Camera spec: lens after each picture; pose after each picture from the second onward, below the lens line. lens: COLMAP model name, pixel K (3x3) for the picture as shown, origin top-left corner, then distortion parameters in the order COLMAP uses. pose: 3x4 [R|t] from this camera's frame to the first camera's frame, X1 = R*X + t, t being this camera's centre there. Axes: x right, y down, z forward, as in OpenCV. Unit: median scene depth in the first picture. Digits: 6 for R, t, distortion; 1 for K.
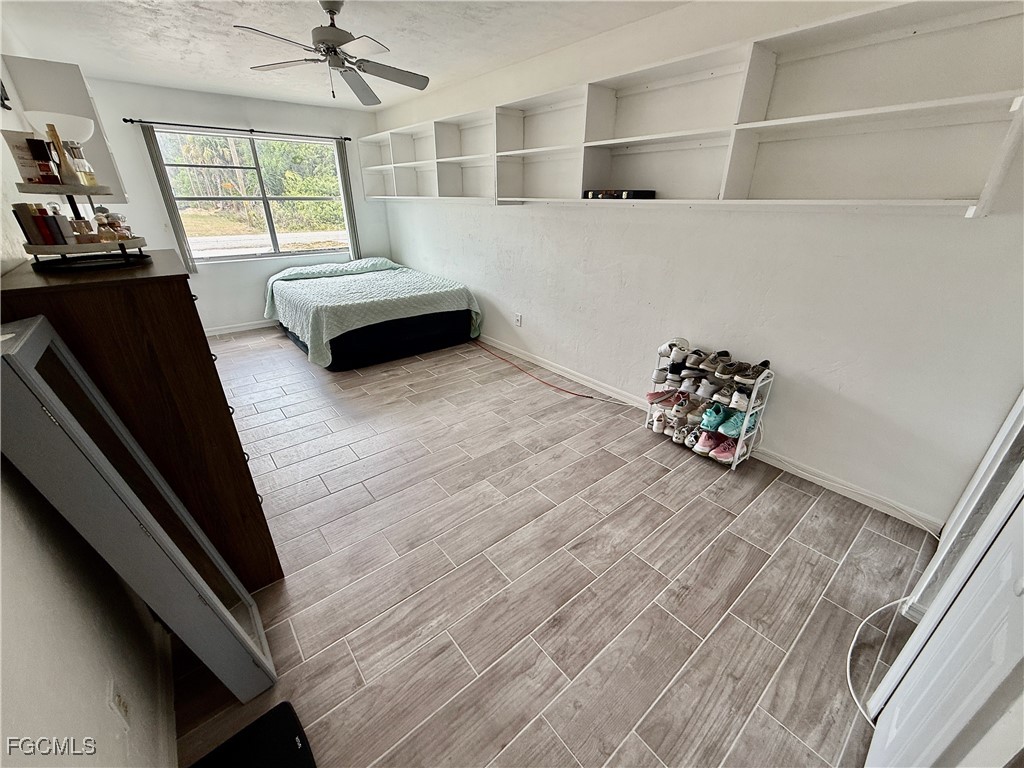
lens RADIAL K [[407.9, 0, 512.6], [0, 407.9, 383.9], [0, 0, 1]] dist [0.001585, 0.000111]
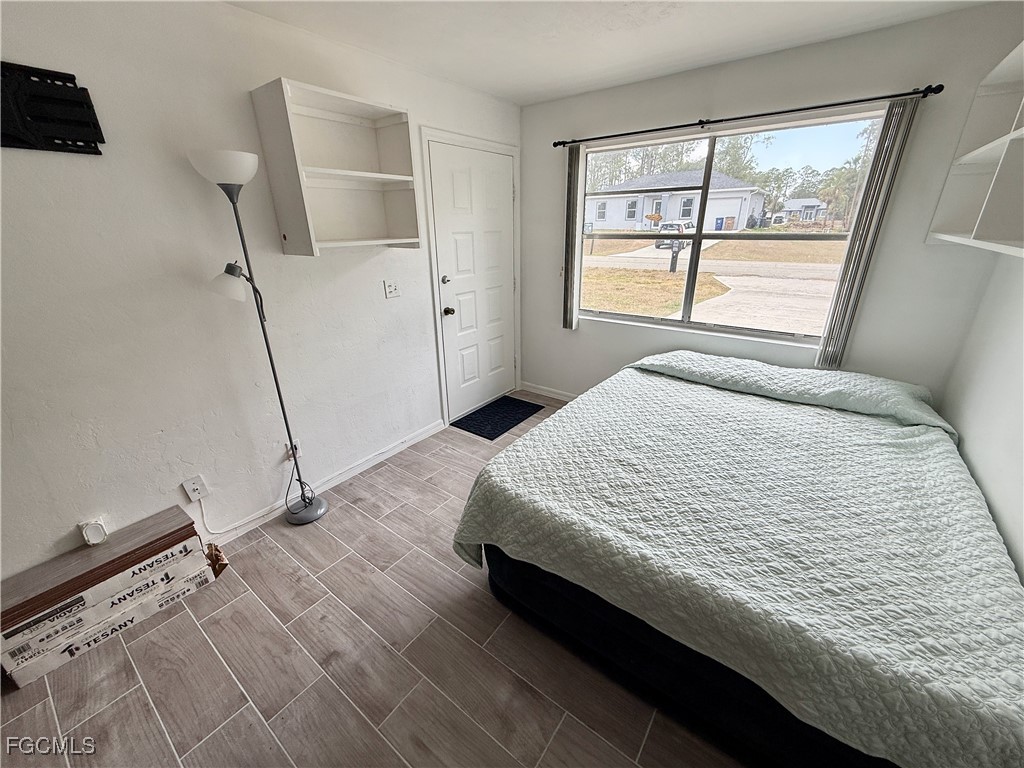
lens RADIAL K [[407.9, 0, 512.6], [0, 407.9, 386.3], [0, 0, 1]] dist [0.001585, 0.000111]
pose [[0.235690, 0.352462, -0.905660, -0.059811], [-0.392444, 0.887069, 0.243097, -0.357850], [0.889066, 0.298126, 0.347395, 0.737118]]
